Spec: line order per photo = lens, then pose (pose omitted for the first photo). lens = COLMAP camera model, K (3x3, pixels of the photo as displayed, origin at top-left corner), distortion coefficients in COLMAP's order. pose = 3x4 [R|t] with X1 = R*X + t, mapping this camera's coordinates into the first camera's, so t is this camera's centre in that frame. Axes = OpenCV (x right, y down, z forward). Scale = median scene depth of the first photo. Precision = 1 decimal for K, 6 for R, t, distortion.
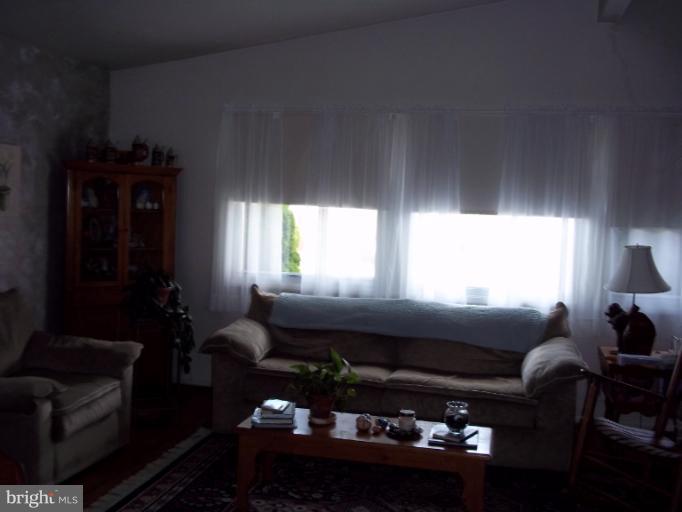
lens RADIAL K [[725.2, 0, 350.4], [0, 725.2, 255.0], [0, 0, 1]] dist [0.000302, 0.049817]
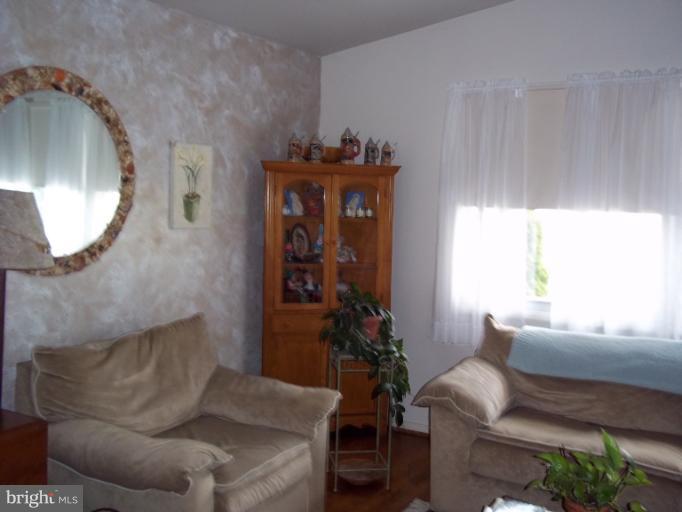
lens RADIAL K [[729.4, 0, 340.8], [0, 729.4, 245.8], [0, 0, 1]] dist [-0.023119, 0.003101]
pose [[0.941886, 0.003607, -0.335913, -0.021568], [-0.008604, 0.999873, -0.013389, -0.020246], [0.335822, 0.015501, 0.941798, 0.227132]]
